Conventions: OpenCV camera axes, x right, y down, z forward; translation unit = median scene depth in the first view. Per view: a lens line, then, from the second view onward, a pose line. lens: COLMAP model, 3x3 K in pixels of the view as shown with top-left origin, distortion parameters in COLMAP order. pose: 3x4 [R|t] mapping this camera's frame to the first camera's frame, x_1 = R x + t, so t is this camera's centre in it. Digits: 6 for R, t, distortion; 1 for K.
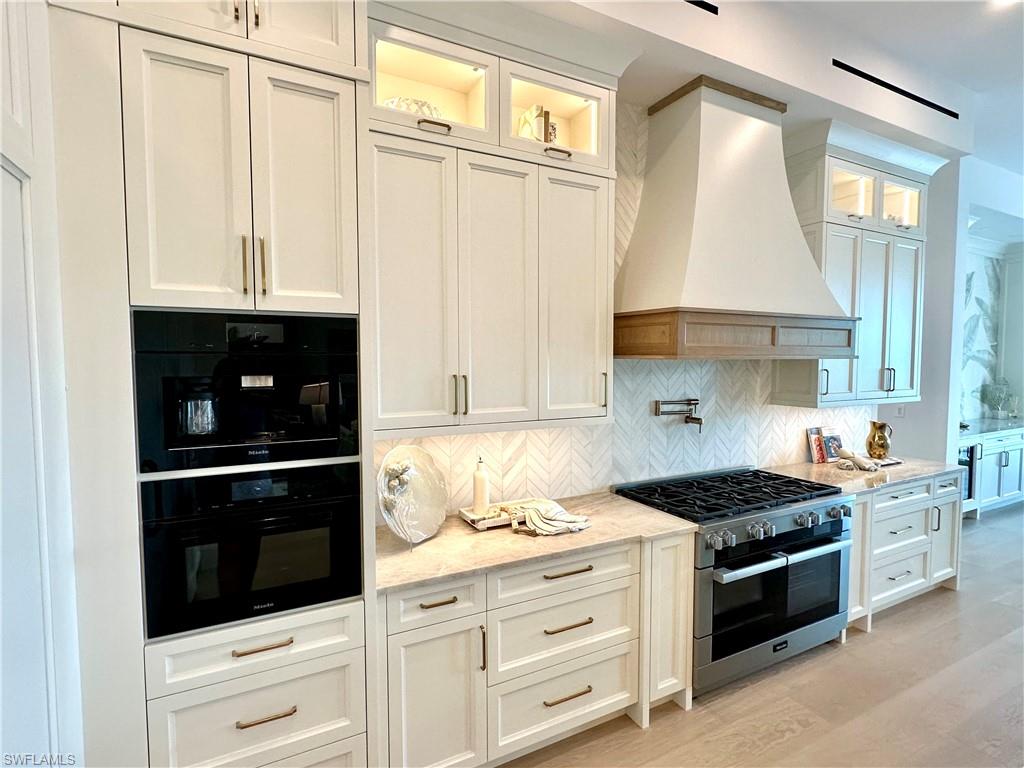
lens RADIAL K [[512.9, 0, 512.0], [0, 512.9, 384.0], [0, 0, 1]] dist [-0.002742, -0.000272]
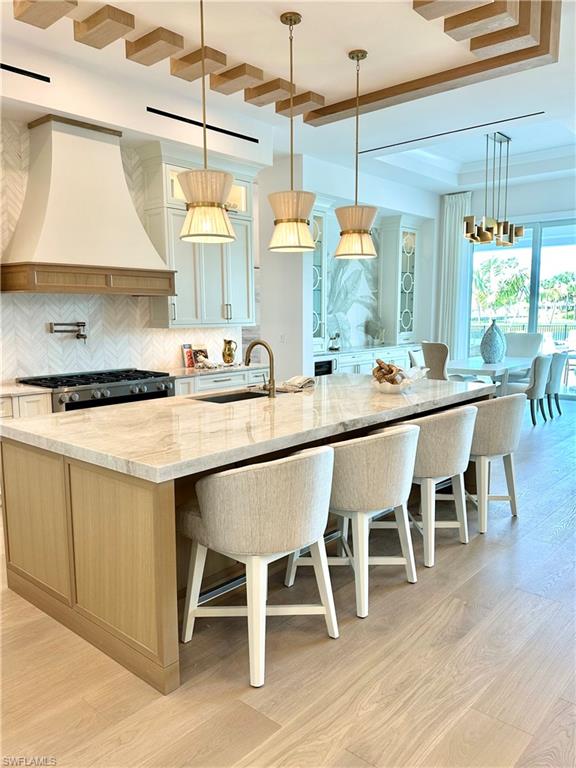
lens RADIAL K [[588.1, 0, 288.0], [0, 588.1, 384.0], [0, 0, 1]] dist [0.138966, -0.185321]
pose [[0.932404, -0.050445, 0.357881, 0.286918], [0.024790, 0.996806, 0.075918, 0.093365], [-0.360568, -0.061914, 0.930676, -0.889189]]
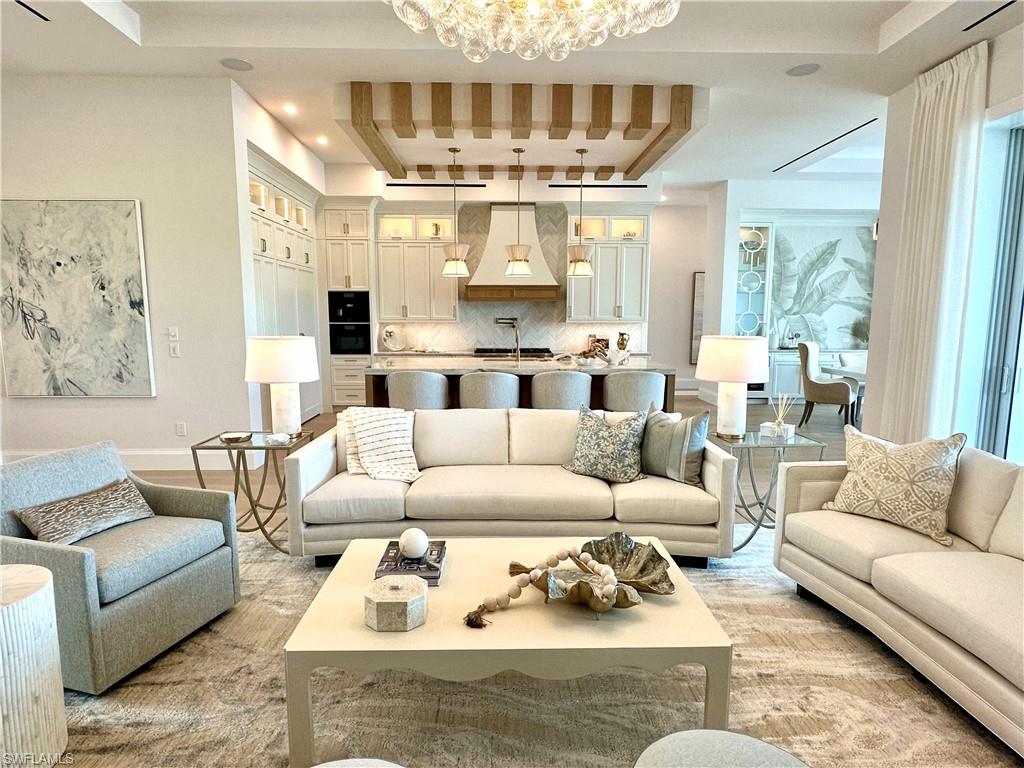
lens RADIAL K [[600.7, 0, 512.0], [0, 600.7, 384.0], [0, 0, 1]] dist [0.000729, 0.000157]
pose [[0.897943, 0.053238, -0.436881, 1.677748], [-0.023680, 0.997063, 0.072833, 0.141110], [0.439475, -0.055054, 0.896566, -1.706197]]
